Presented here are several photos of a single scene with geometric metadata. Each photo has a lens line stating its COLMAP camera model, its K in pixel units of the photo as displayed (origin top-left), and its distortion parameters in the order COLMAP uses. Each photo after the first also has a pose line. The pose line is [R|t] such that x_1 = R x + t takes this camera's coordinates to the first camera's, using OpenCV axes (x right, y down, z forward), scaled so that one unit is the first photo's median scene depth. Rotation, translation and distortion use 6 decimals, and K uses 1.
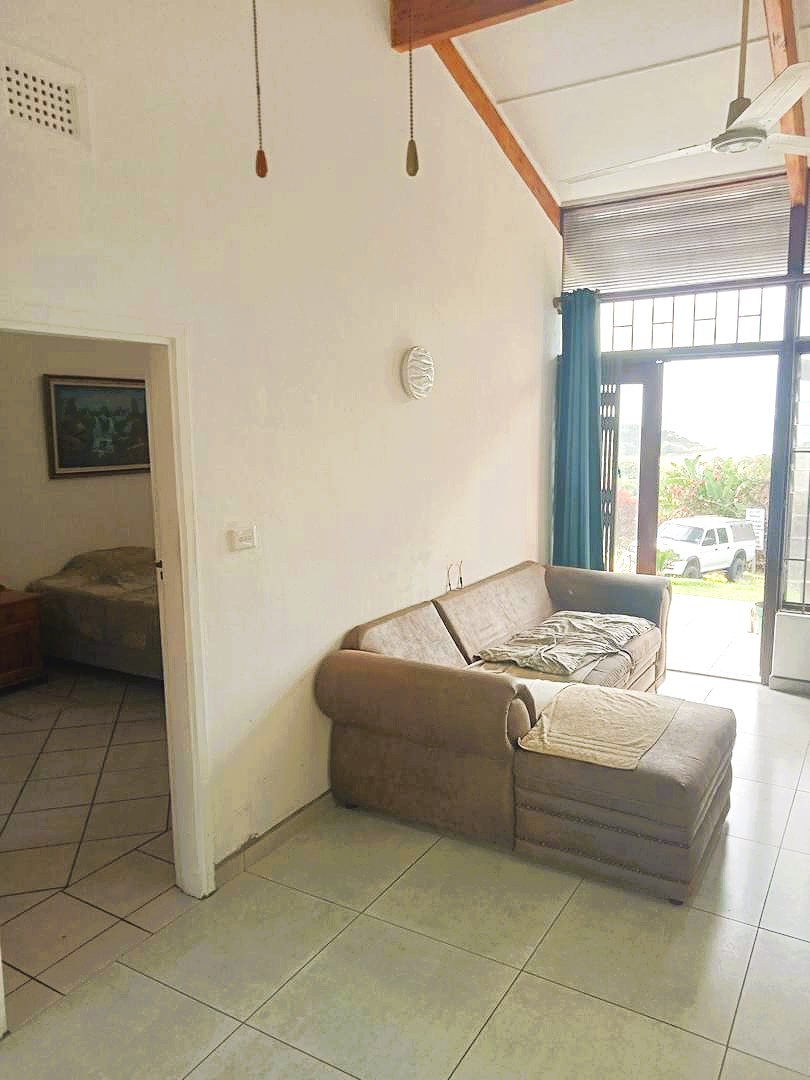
lens RADIAL K [[799.5, 0, 410.7], [0, 799.5, 543.7], [0, 0, 1]] dist [0.024931, -0.006183]
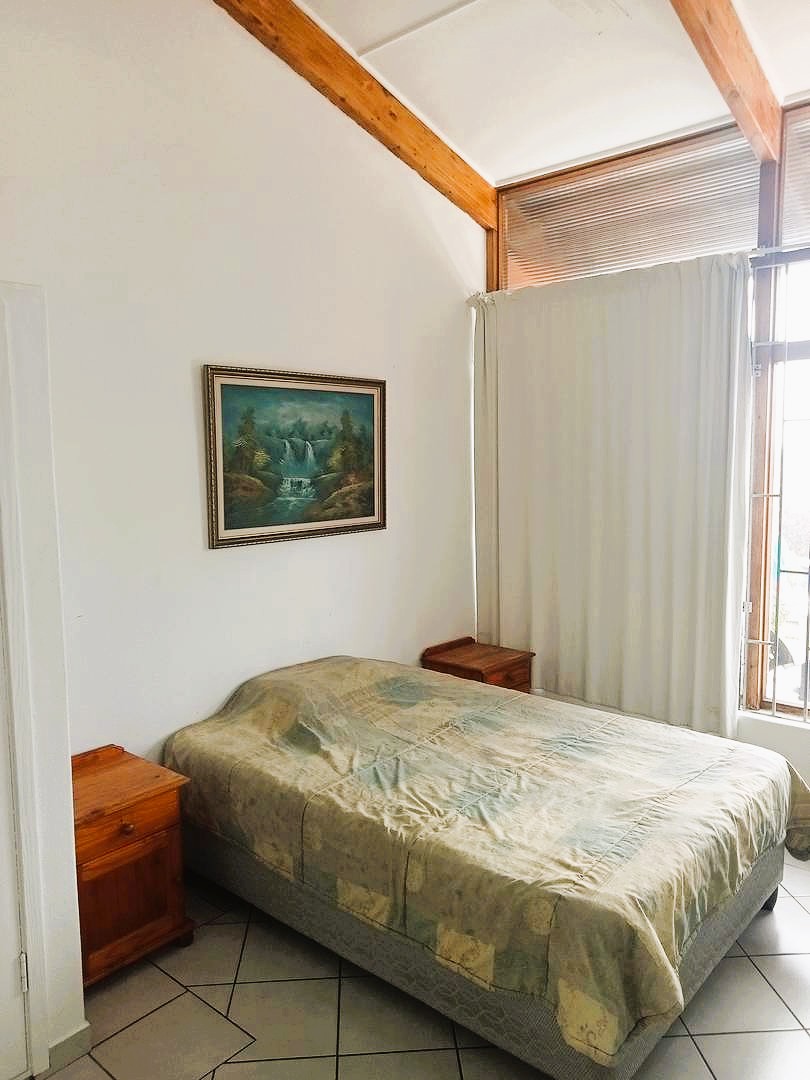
lens RADIAL K [[799.5, 0, 406.9], [0, 799.5, 536.8], [0, 0, 1]] dist [0.024931, -0.006183]
pose [[0.982761, 0.012181, -0.184481, -0.203701], [-0.019844, 0.999013, -0.039746, -0.068677], [0.183815, 0.042722, 0.982032, 0.461271]]
